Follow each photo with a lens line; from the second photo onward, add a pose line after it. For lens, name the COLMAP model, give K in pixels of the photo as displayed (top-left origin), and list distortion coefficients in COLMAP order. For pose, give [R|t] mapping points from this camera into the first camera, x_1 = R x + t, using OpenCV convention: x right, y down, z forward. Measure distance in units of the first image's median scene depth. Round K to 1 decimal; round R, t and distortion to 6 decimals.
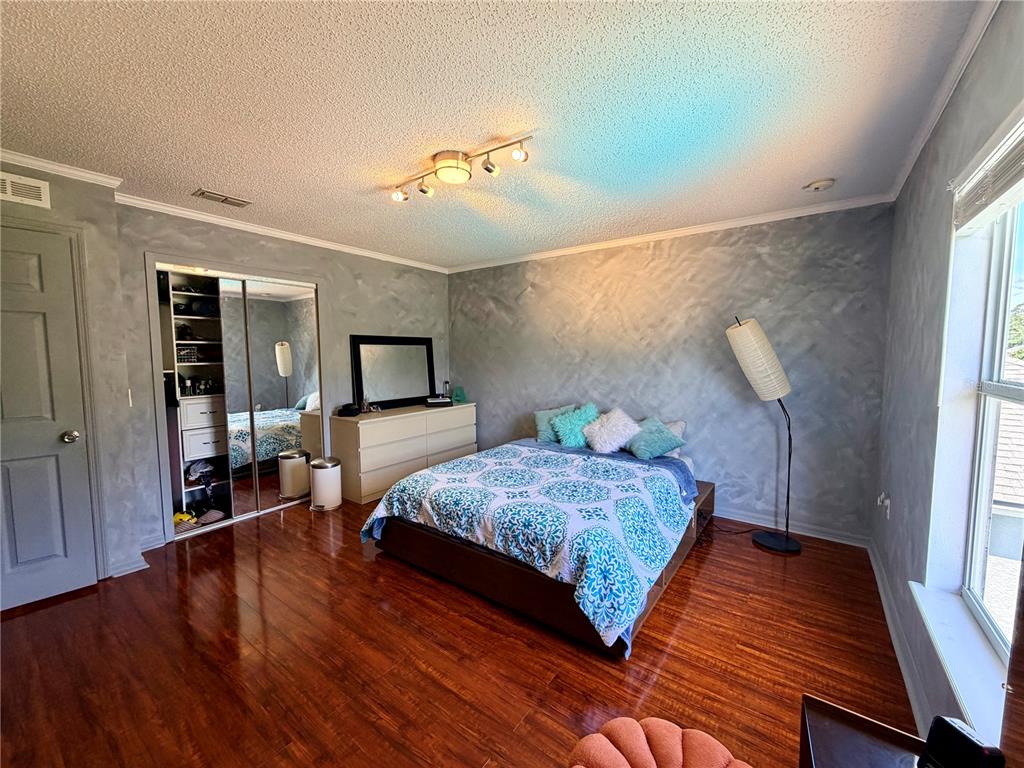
lens RADIAL K [[409.3, 0, 509.5], [0, 409.3, 384.4], [0, 0, 1]] dist [-0.000429, -0.000201]
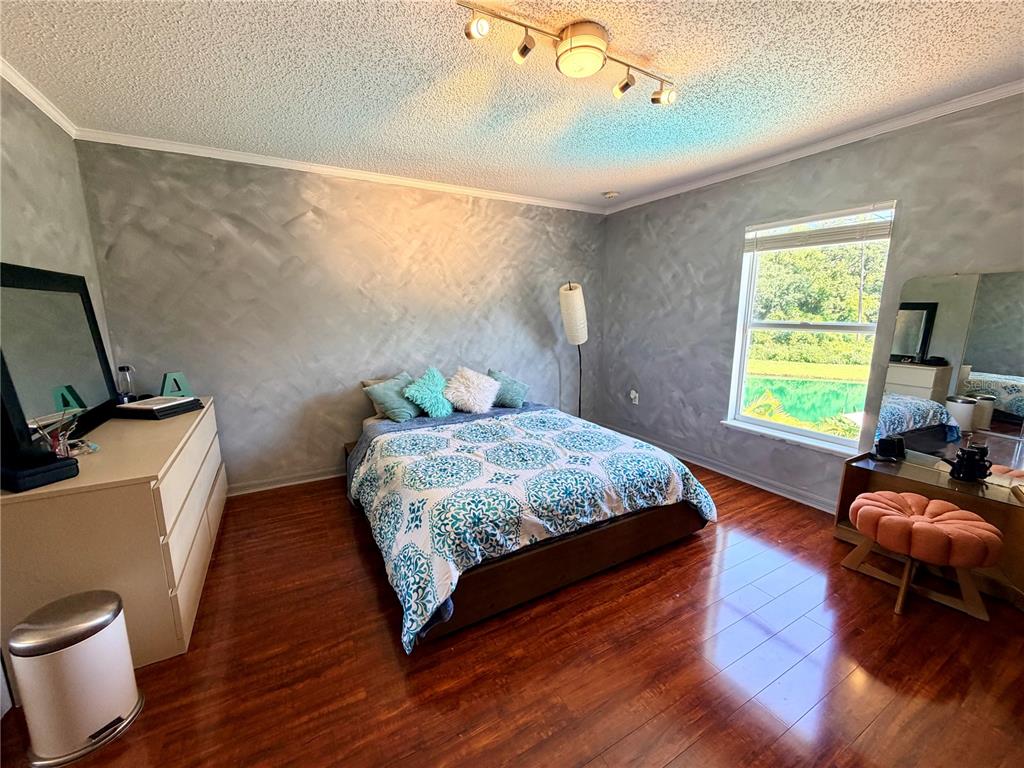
lens RADIAL K [[409.3, 0, 509.5], [0, 409.3, 384.4], [0, 0, 1]] dist [-0.000429, -0.000201]
pose [[0.412841, -0.162050, 0.896271, -0.586368], [0.070942, 0.986777, 0.145736, -0.036396], [-0.908036, 0.003417, 0.418878, 0.505859]]
